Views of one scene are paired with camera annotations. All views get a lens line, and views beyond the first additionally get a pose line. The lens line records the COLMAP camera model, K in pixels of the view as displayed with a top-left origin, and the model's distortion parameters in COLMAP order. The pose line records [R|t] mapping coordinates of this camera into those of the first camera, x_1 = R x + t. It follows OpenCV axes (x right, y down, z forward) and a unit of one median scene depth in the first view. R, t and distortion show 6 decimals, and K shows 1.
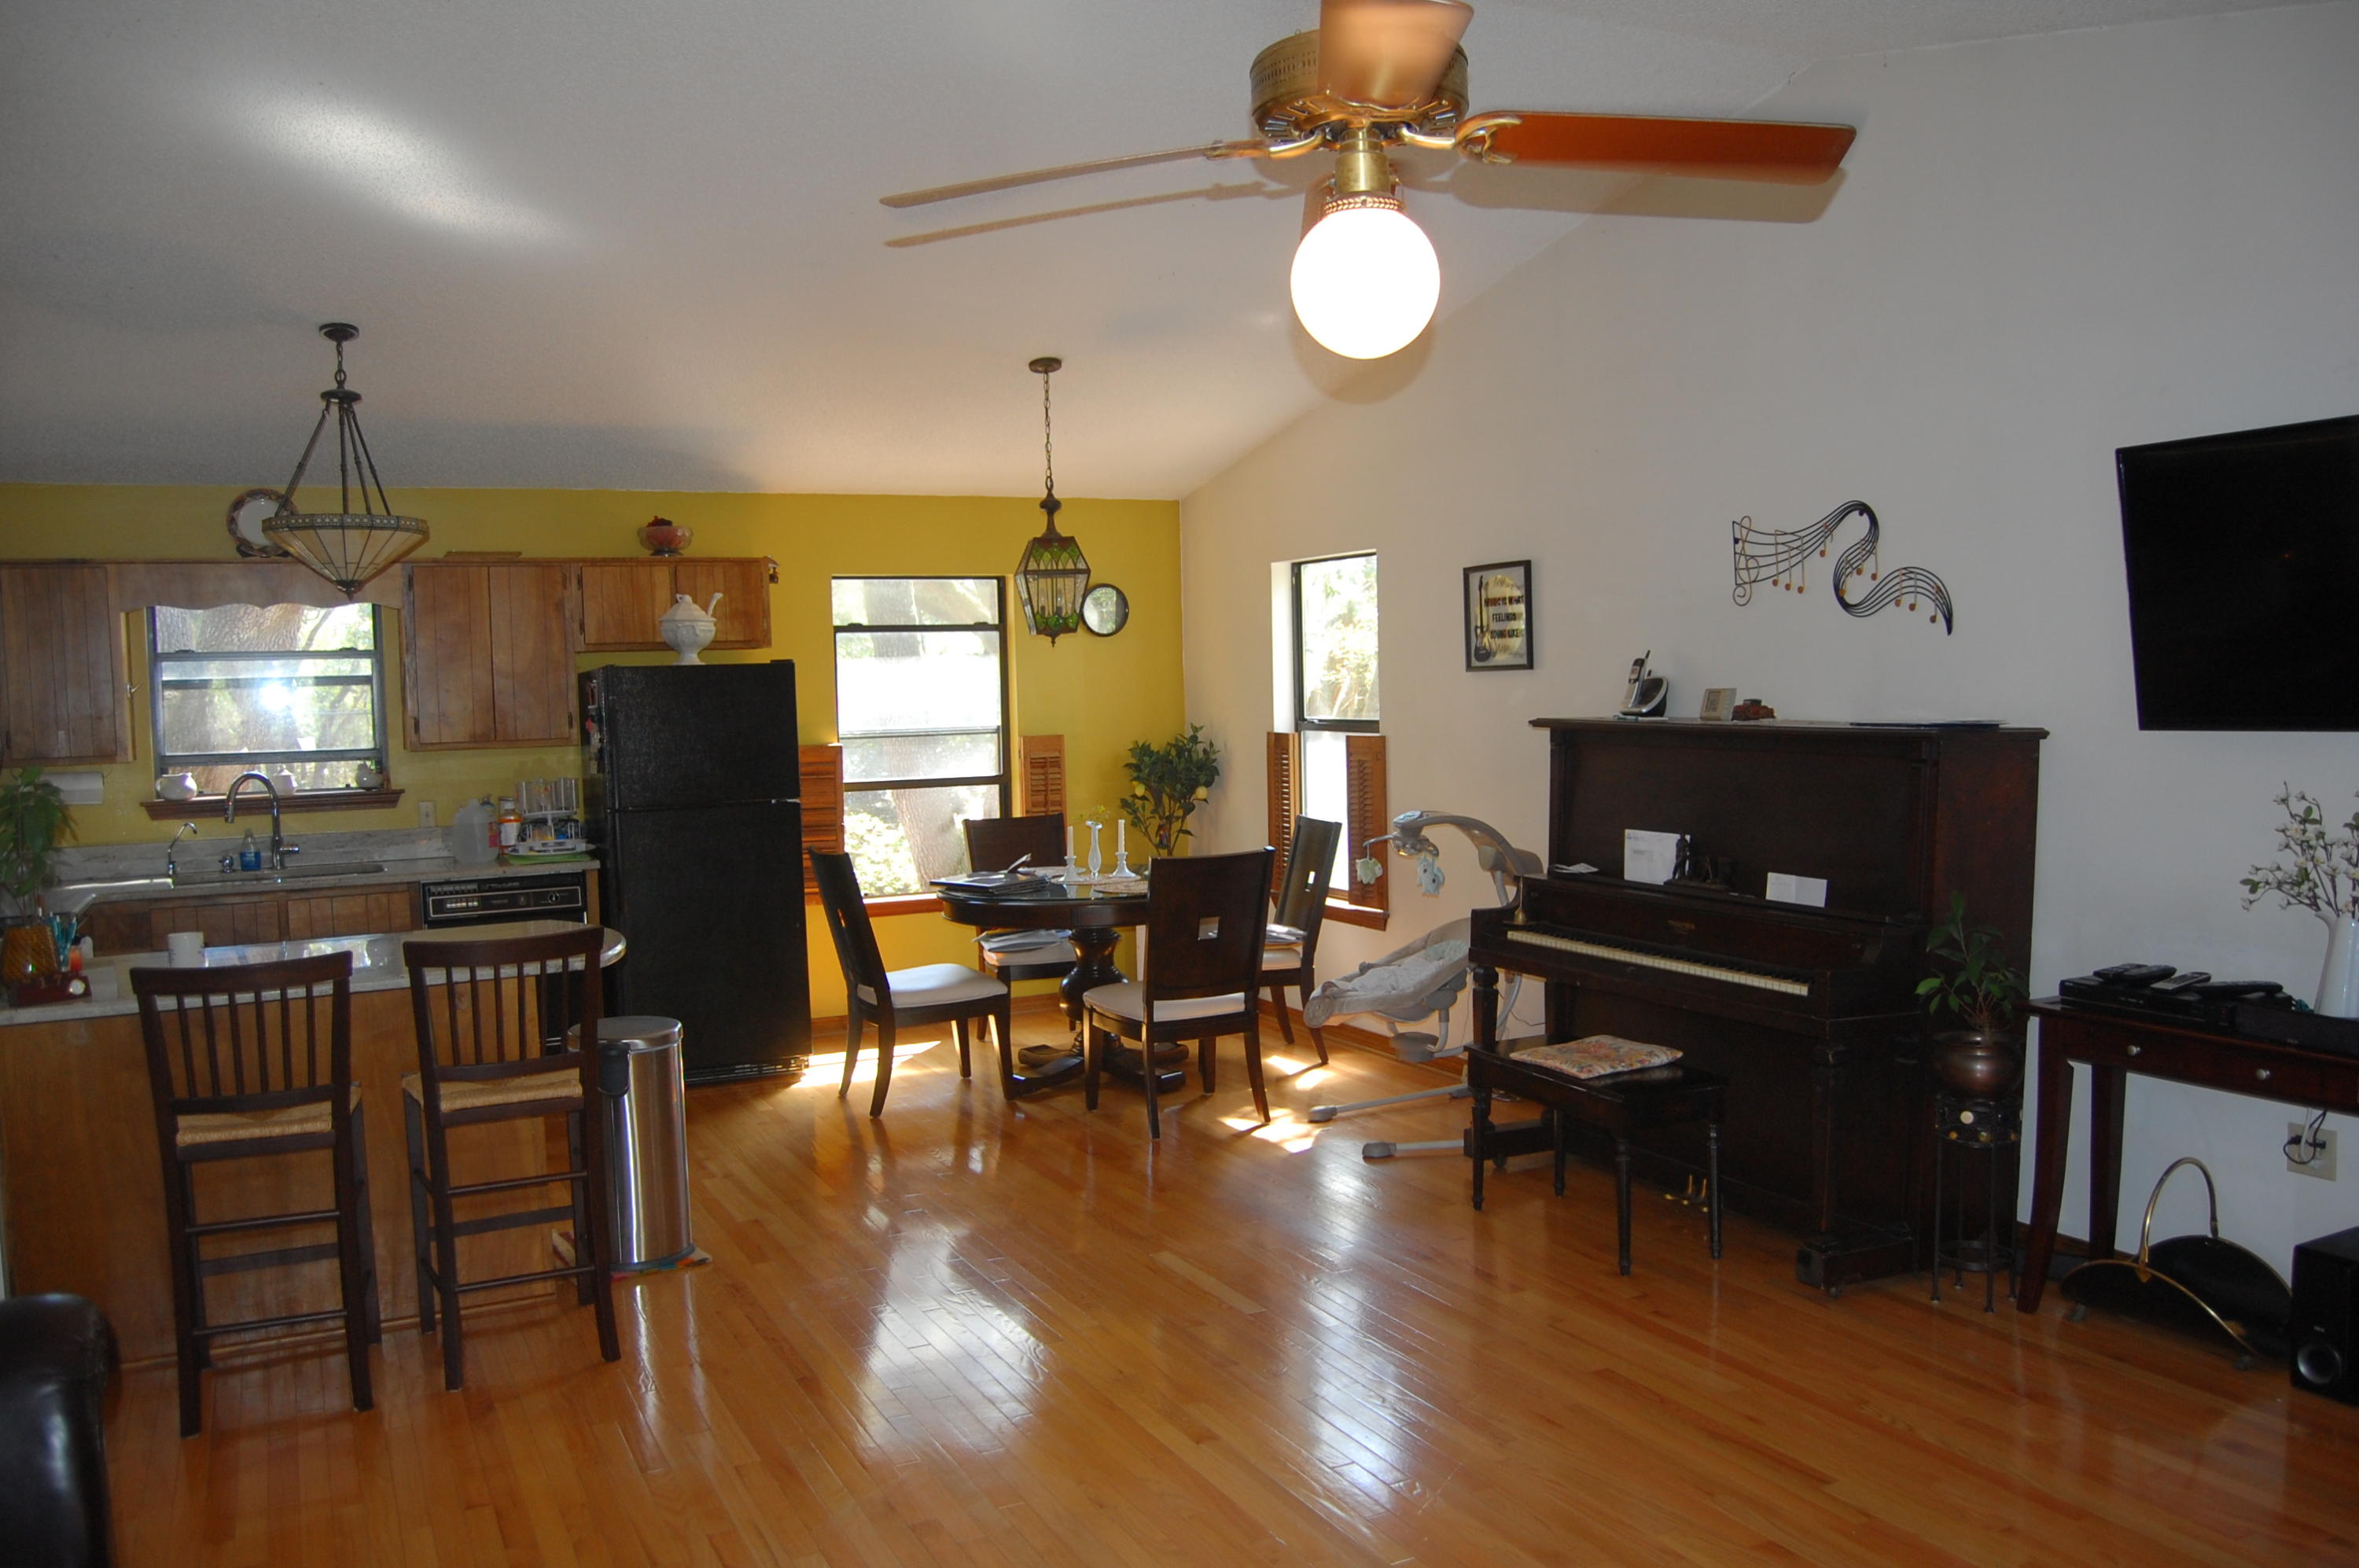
lens RADIAL K [[1826.6, 0, 1176.7], [0, 1826.6, 787.2], [0, 0, 1]] dist [-0.091807, 0.018294]
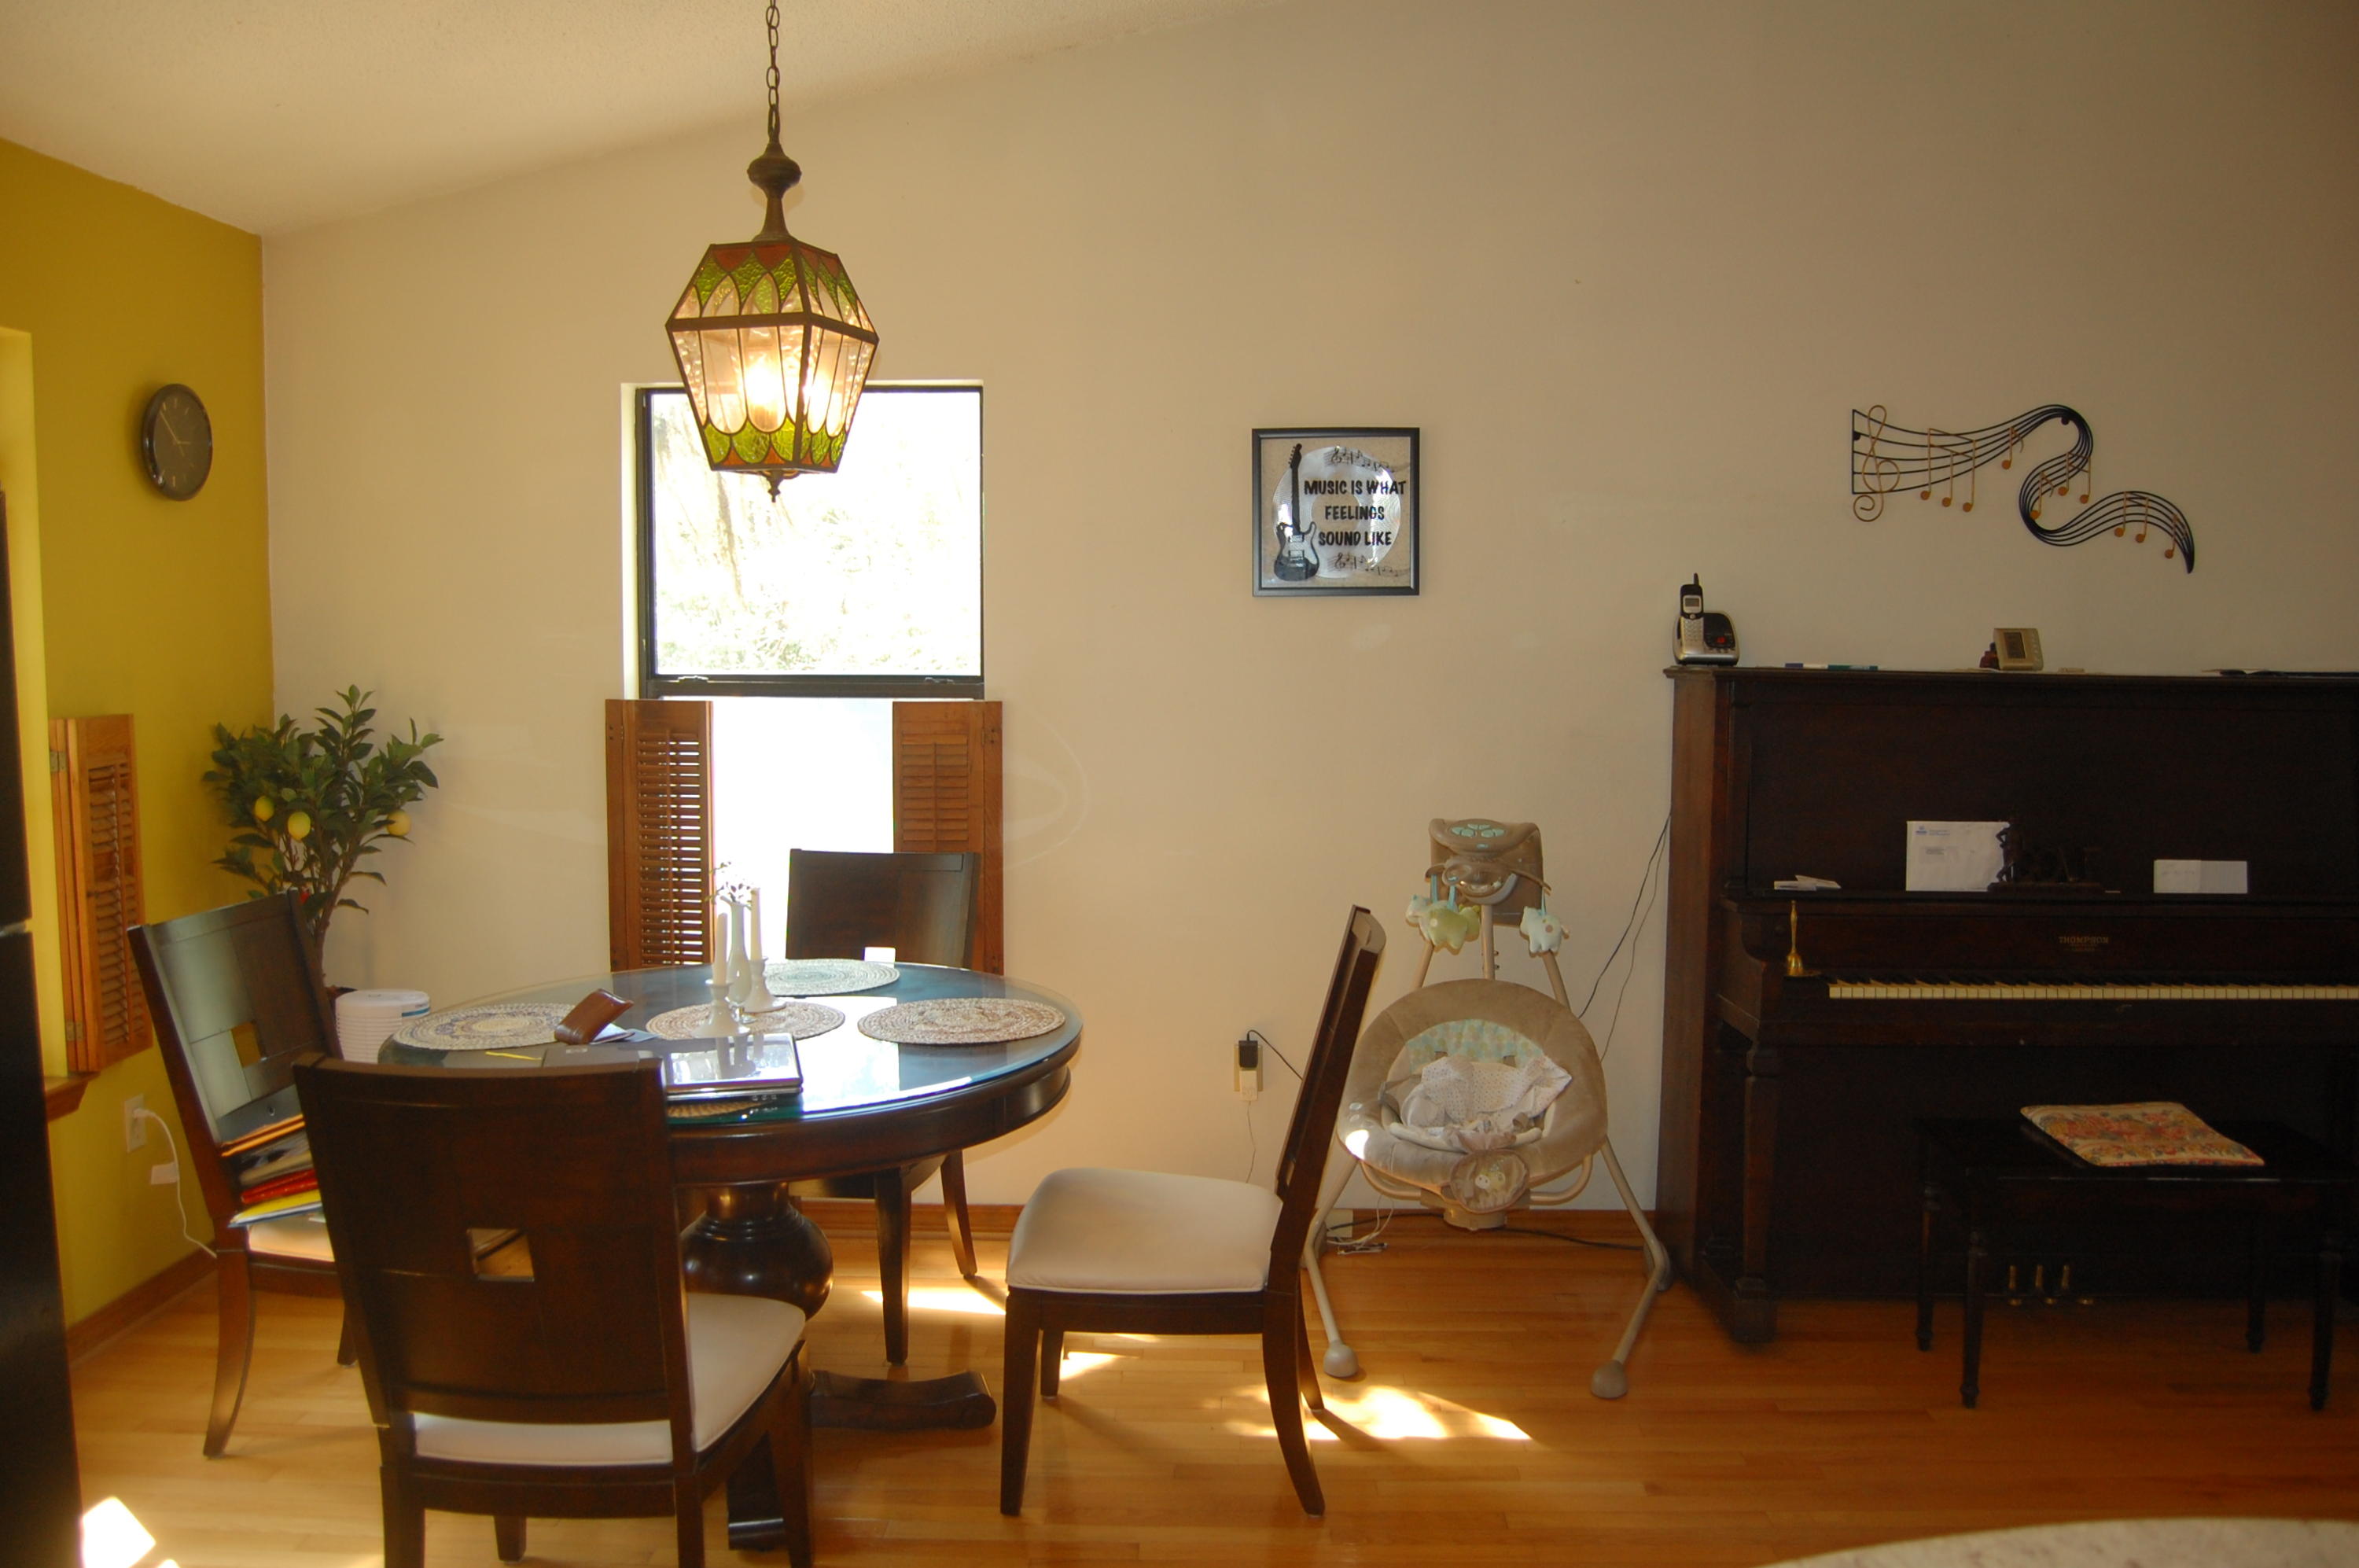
lens RADIAL K [[1826.6, 0, 1179.5], [0, 1826.6, 785.7], [0, 0, 1]] dist [-0.091807, 0.018294]
pose [[0.469187, -0.052470, 0.881539, -0.509342], [0.038330, 0.998503, 0.039031, -0.029390], [-0.882267, 0.015476, 0.470495, 0.907624]]
